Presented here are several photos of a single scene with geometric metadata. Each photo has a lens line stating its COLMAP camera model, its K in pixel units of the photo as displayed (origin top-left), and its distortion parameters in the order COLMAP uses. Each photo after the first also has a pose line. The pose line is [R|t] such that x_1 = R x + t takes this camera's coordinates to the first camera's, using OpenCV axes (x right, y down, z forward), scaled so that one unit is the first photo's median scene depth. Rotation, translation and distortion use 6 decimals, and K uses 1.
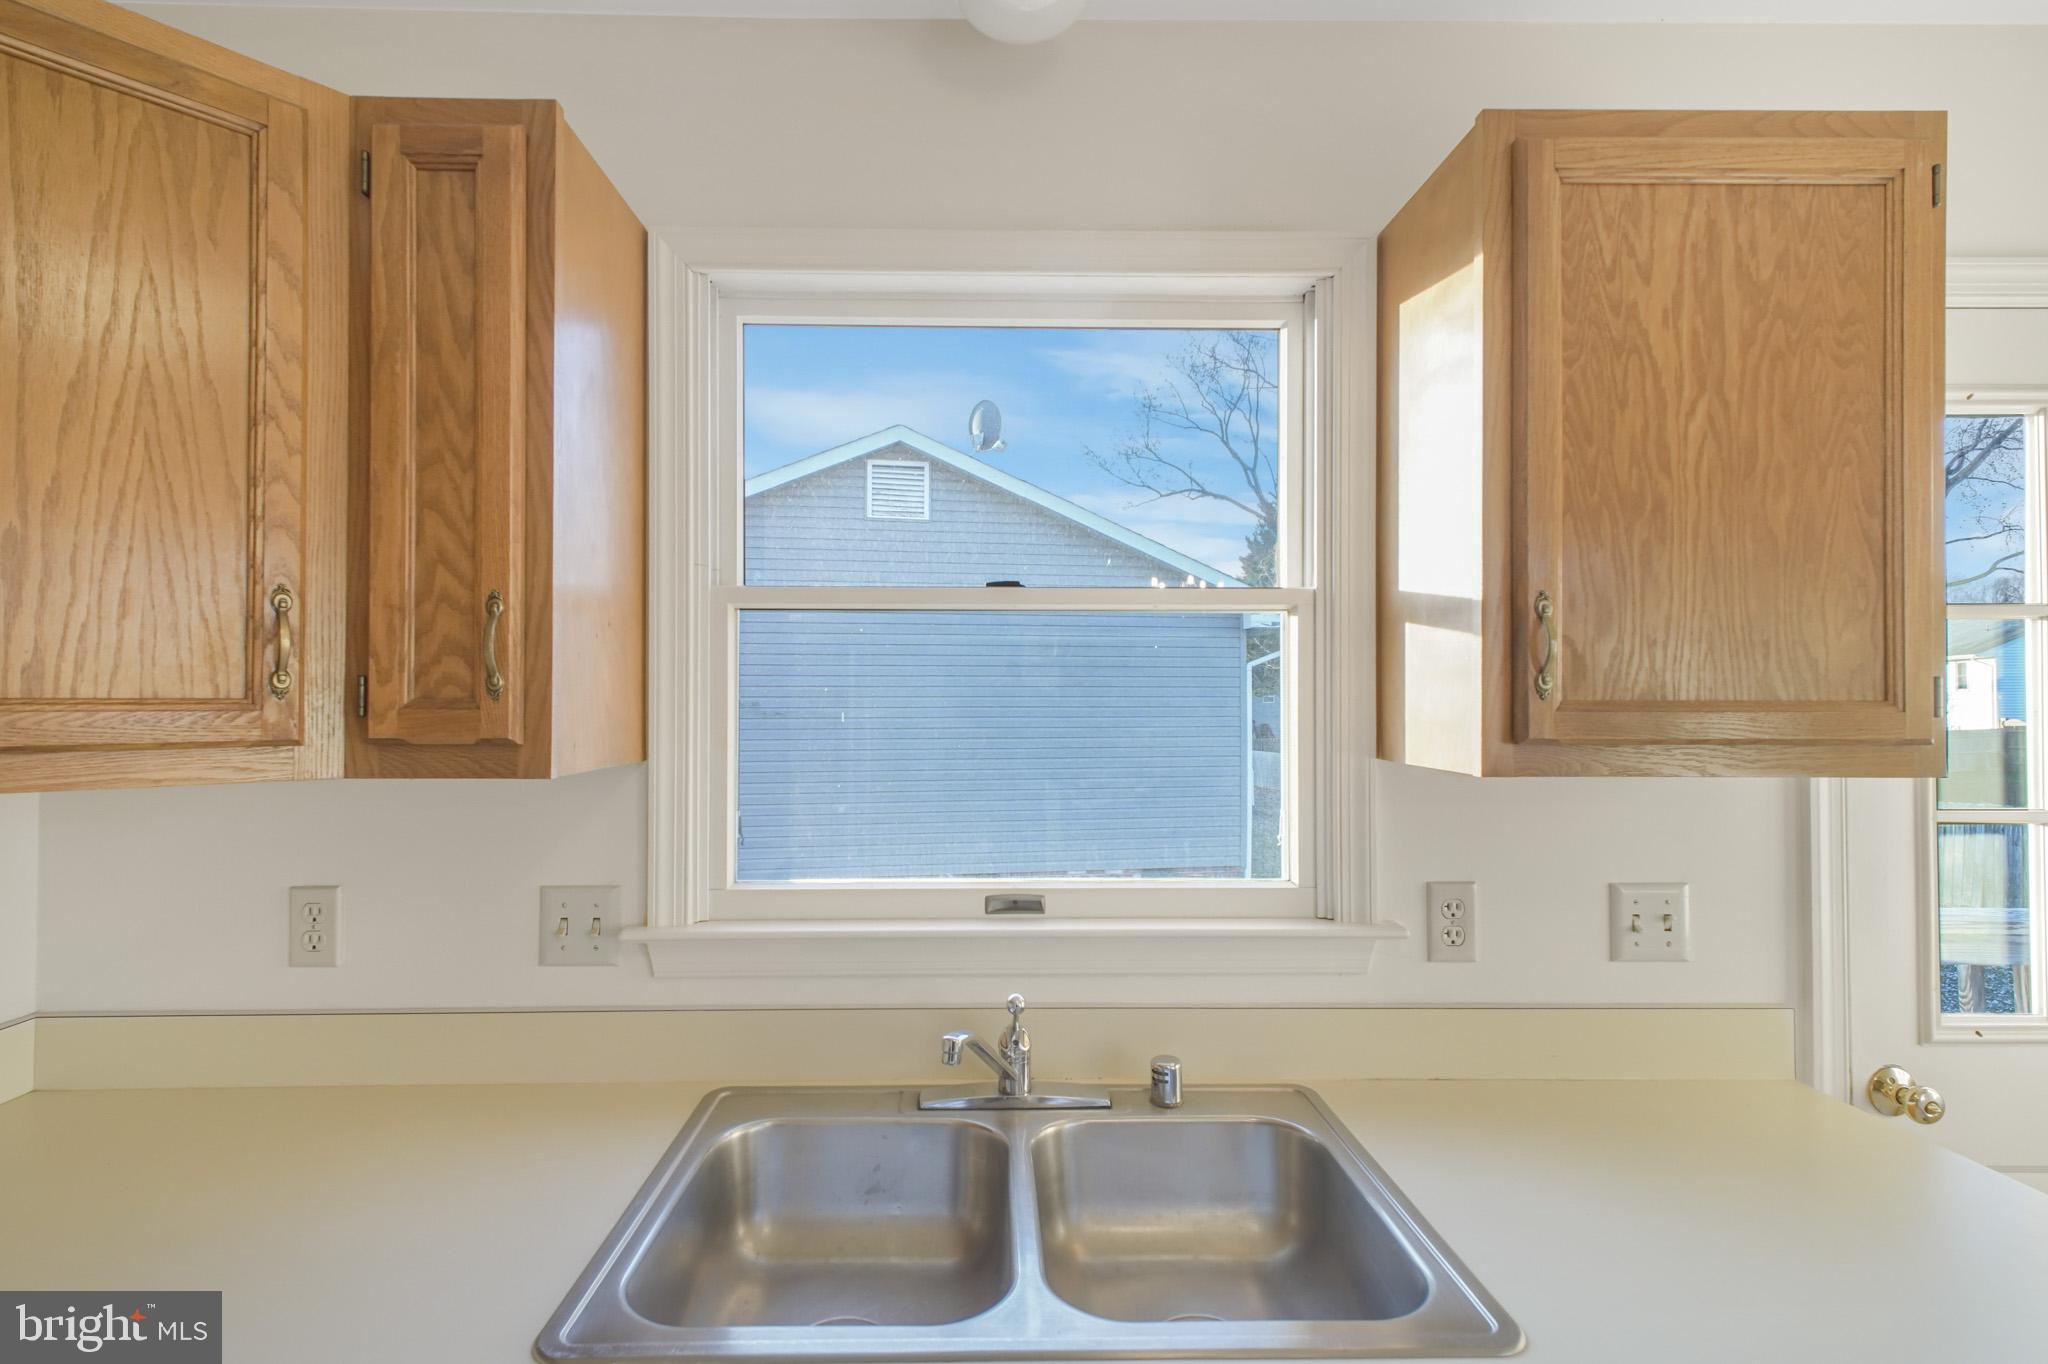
lens RADIAL K [[943.5, 0, 1002.5], [0, 943.5, 688.2], [0, 0, 1]] dist [0.002360, 0.000401]
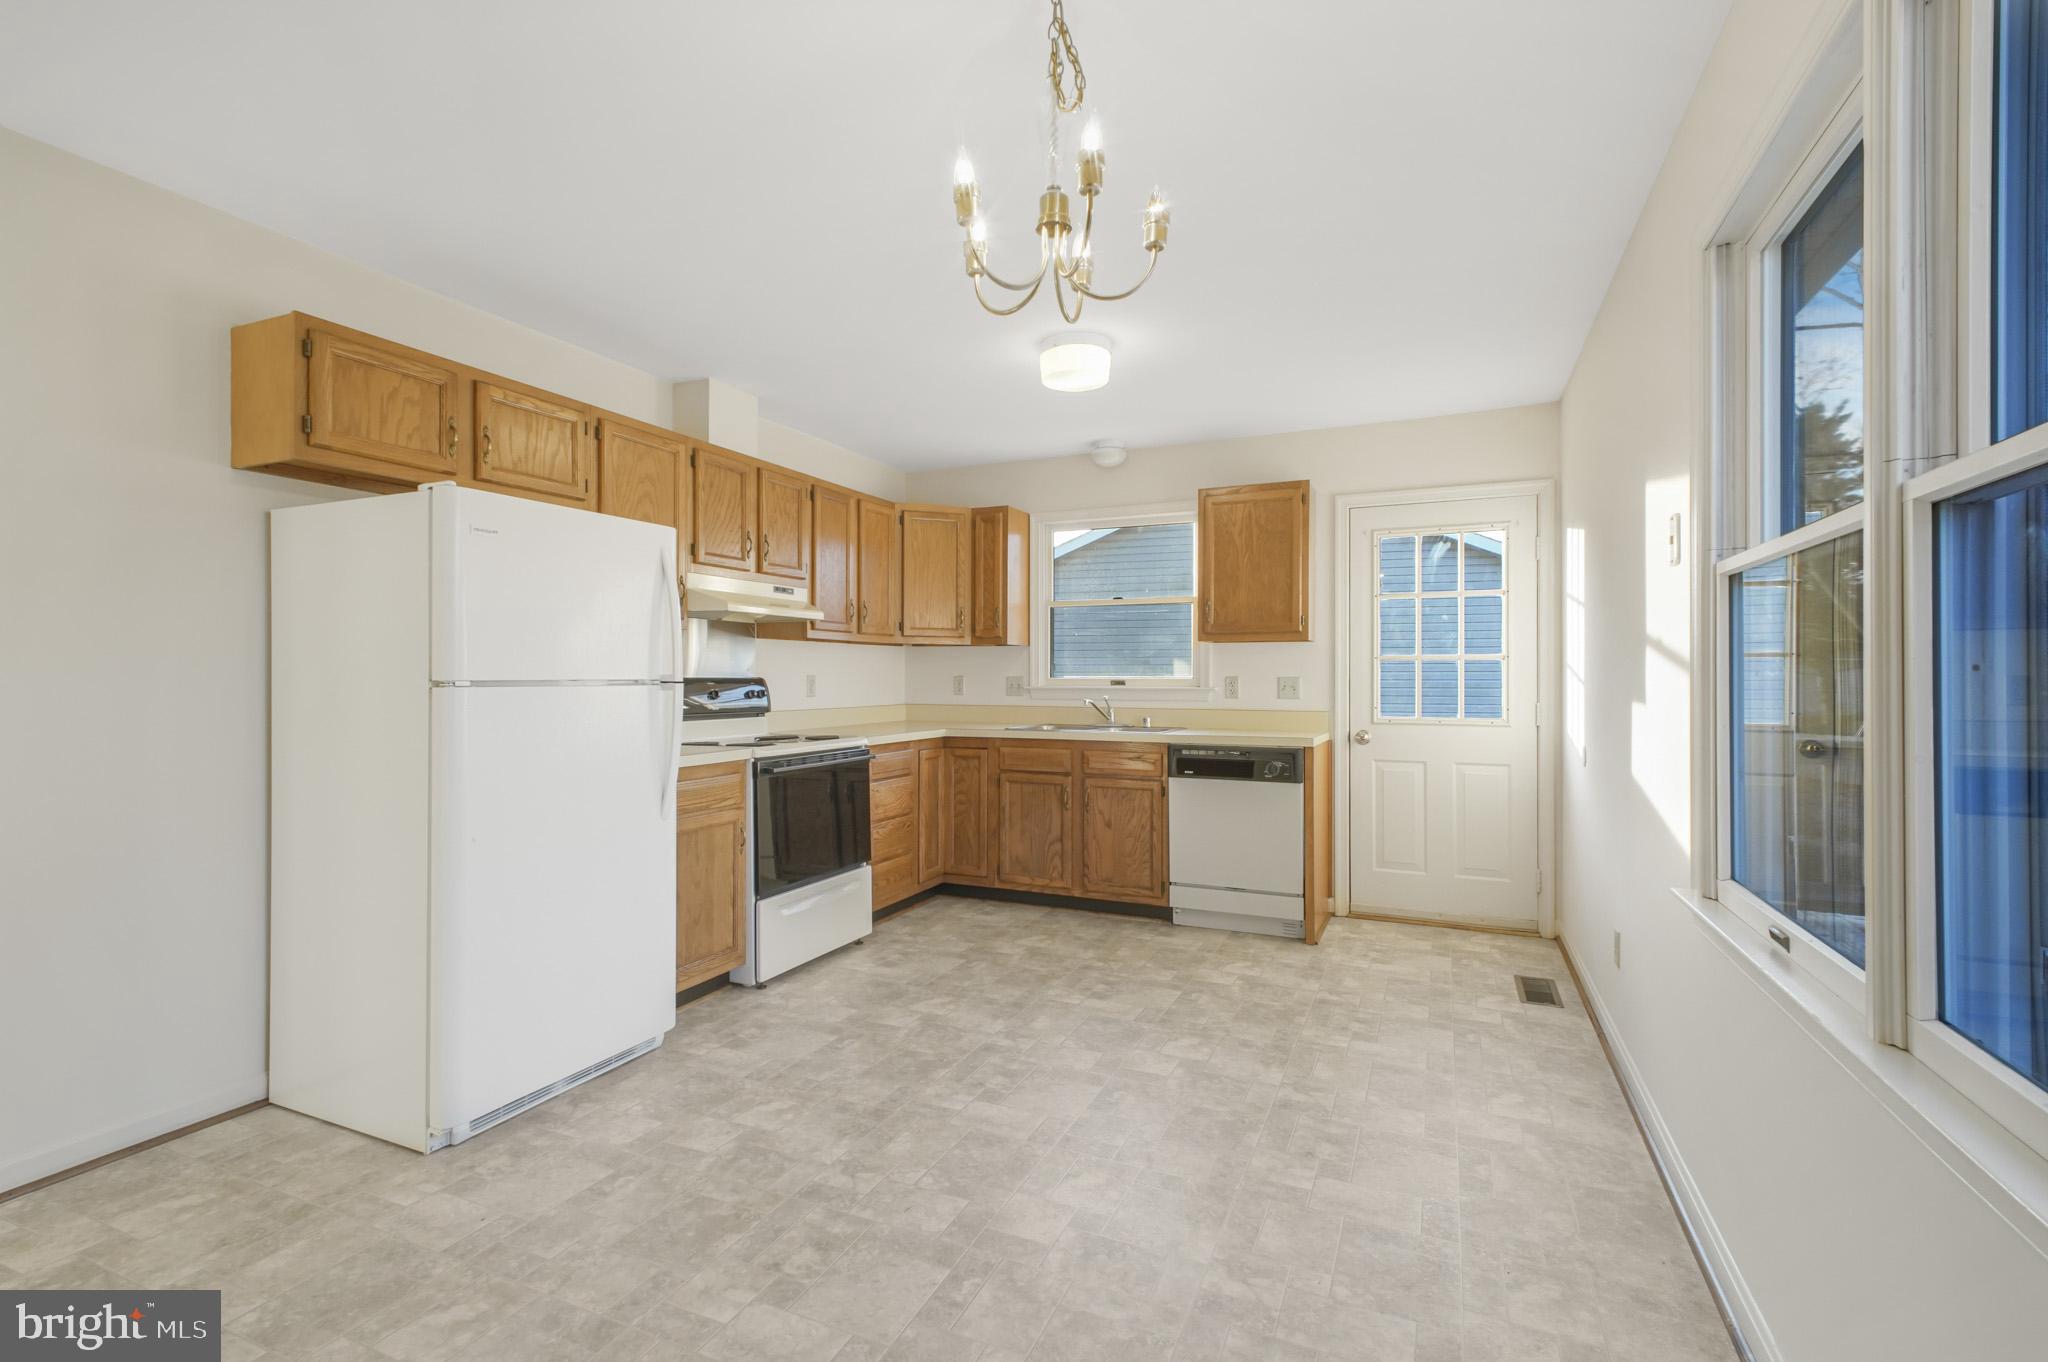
lens RADIAL K [[943.5, 0, 1002.5], [0, 943.5, 687.2], [0, 0, 1]] dist [0.002360, 0.000401]
pose [[0.899282, 0.003148, -0.437358, 1.624361], [0.003985, 0.999874, 0.015391, 0.240614], [0.437352, -0.015584, 0.899156, -3.390825]]
